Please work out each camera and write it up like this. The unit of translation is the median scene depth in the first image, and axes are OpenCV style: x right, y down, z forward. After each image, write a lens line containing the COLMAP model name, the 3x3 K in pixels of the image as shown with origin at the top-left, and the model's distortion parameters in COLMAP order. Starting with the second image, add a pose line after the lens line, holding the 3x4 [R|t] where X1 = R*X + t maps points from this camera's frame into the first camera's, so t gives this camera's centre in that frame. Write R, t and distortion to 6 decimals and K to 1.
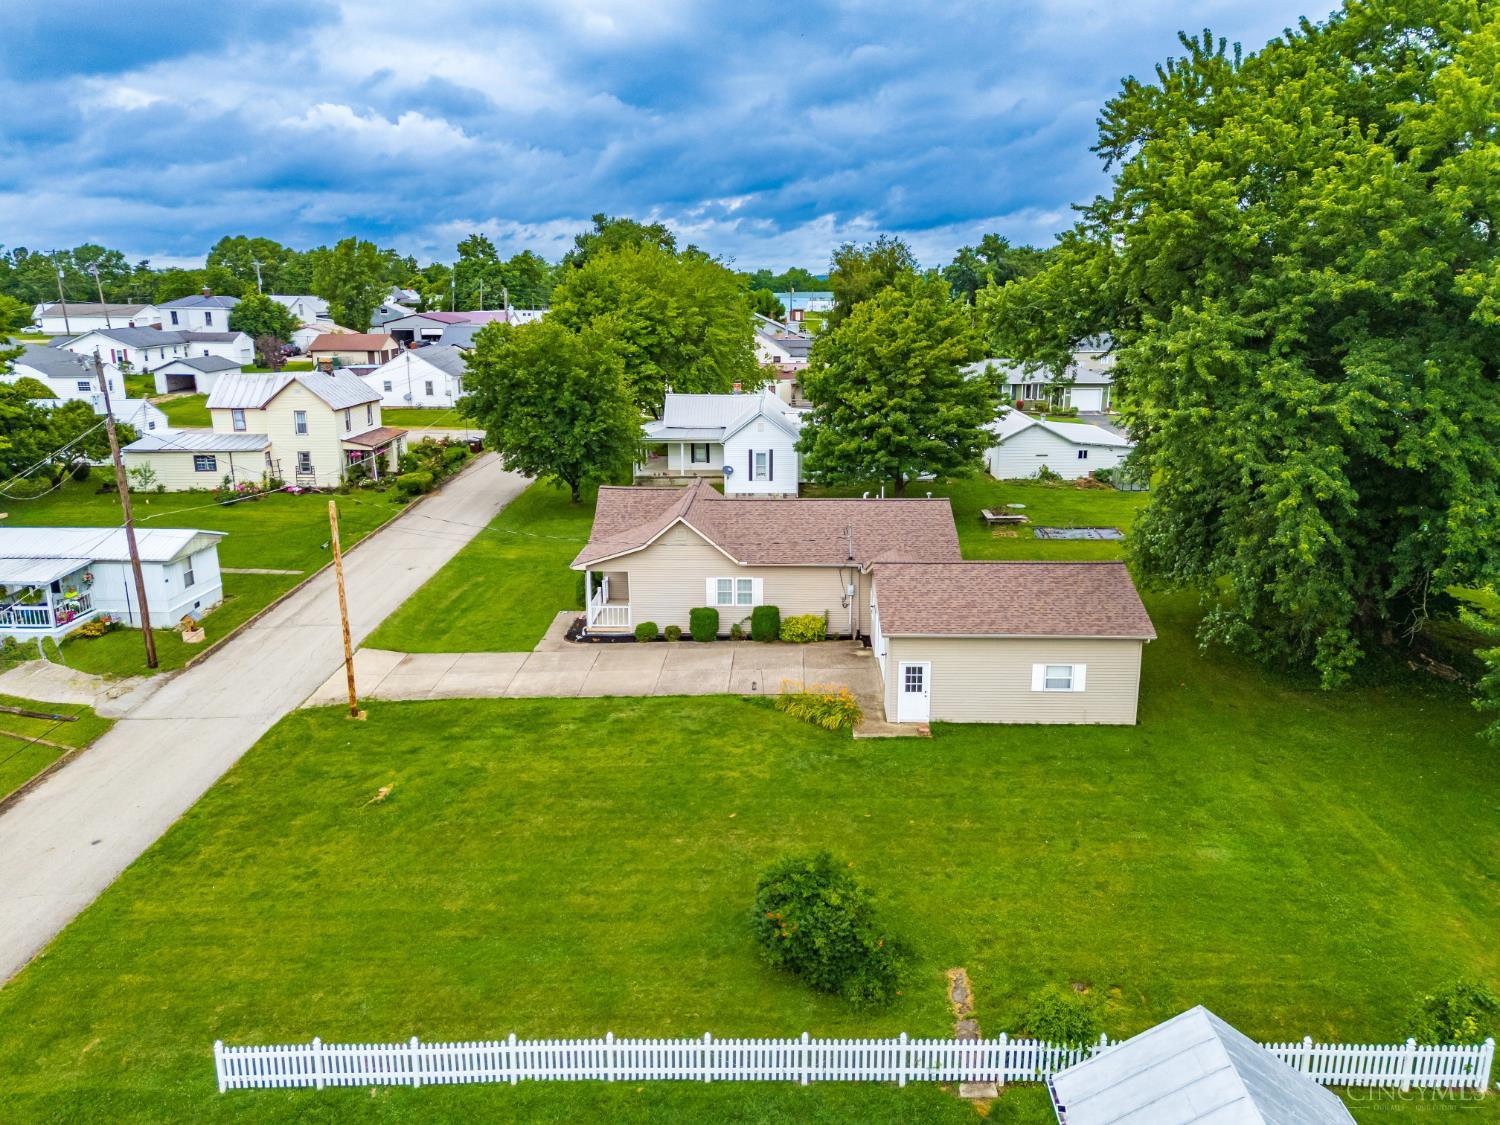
lens RADIAL K [[1088.4, 0, 750.0], [0, 1088.4, 562.5], [0, 0, 1]] dist [0.042774, -0.002771]
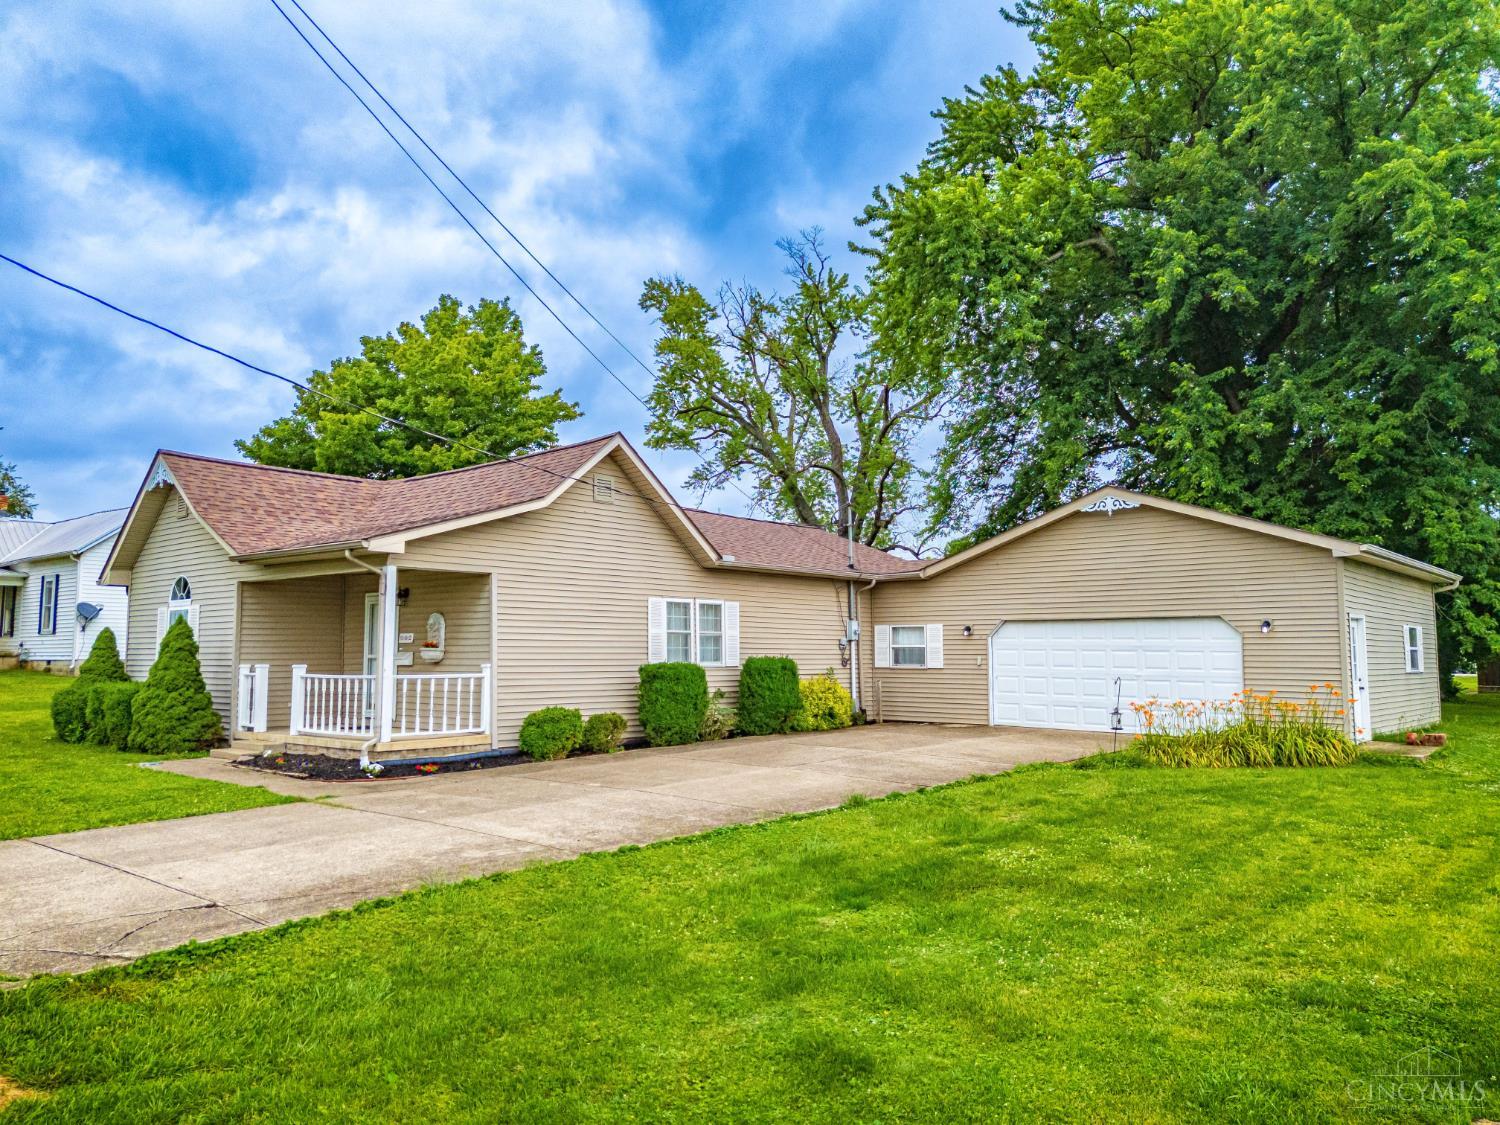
lens RADIAL K [[1088.4, 0, 750.0], [0, 1088.4, 562.5], [0, 0, 1]] dist [0.042774, -0.002771]
pose [[0.630892, 0.075144, 0.772224, -0.352145], [0.189715, 0.950146, -0.247451, 0.116673], [-0.752319, 0.302617, 0.585183, 0.737320]]
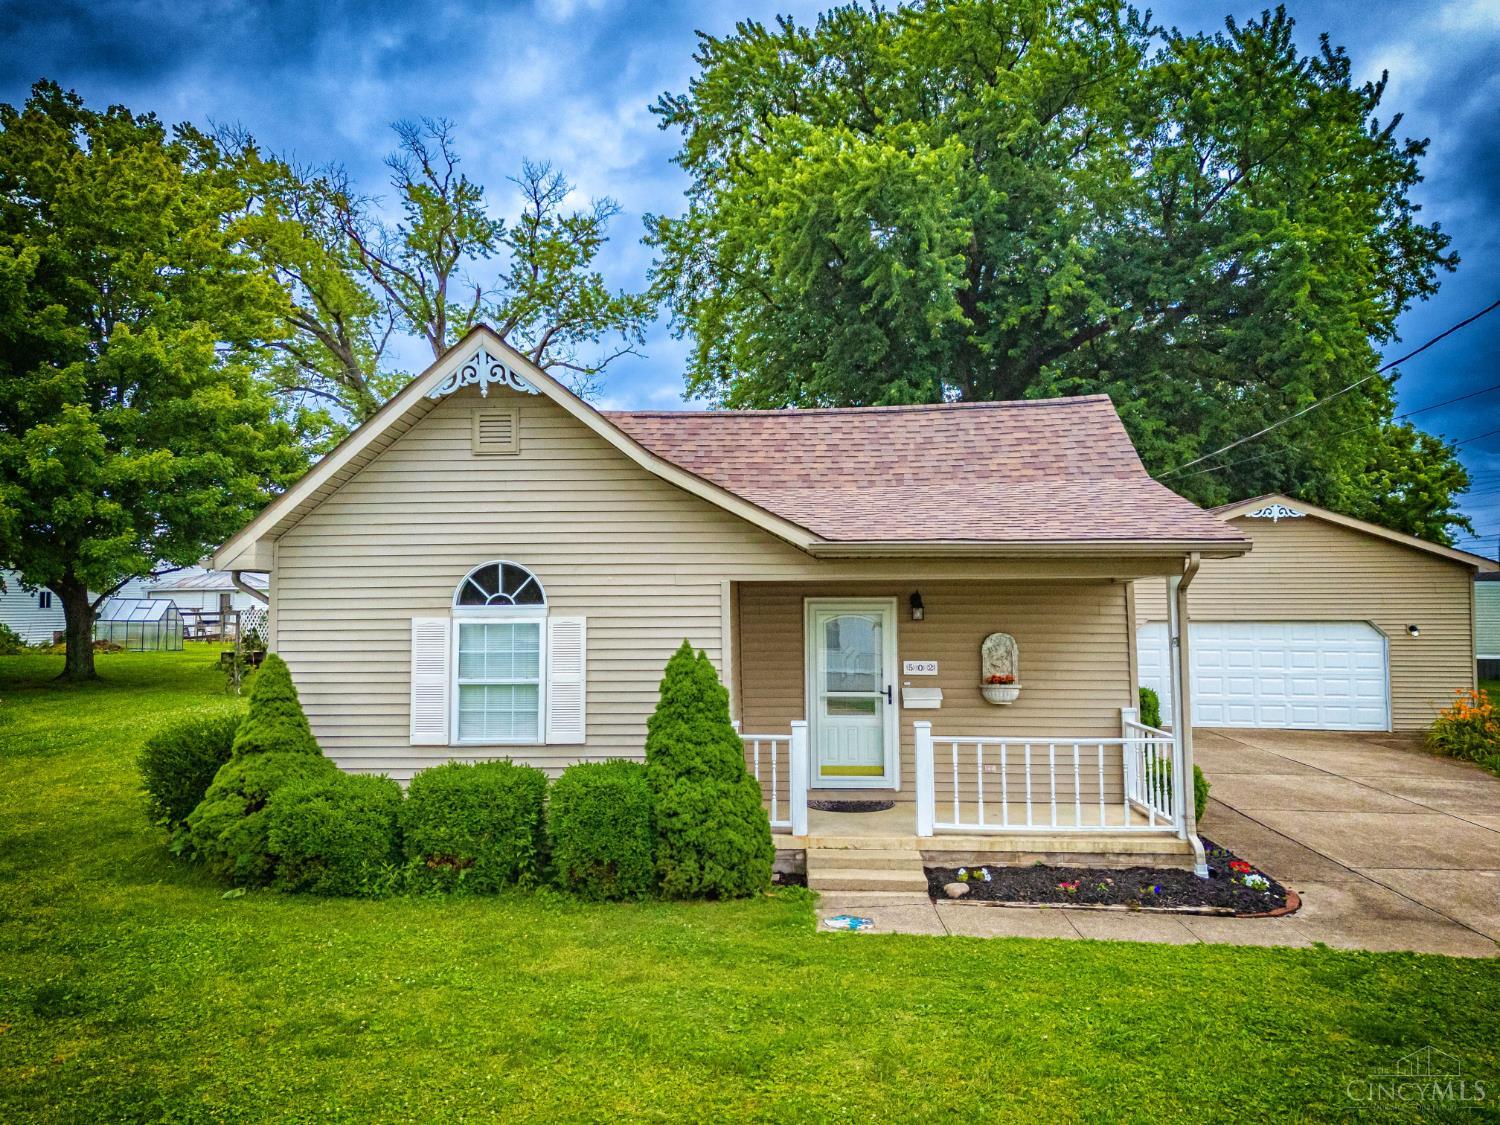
lens RADIAL K [[1088.4, 0, 750.0], [0, 1088.4, 562.5], [0, 0, 1]] dist [0.042774, -0.002771]
pose [[0.020056, 0.050190, 0.998538, -0.391917], [0.253600, 0.965821, -0.053640, -0.005772], [-0.967101, 0.254305, 0.006642, 1.120944]]
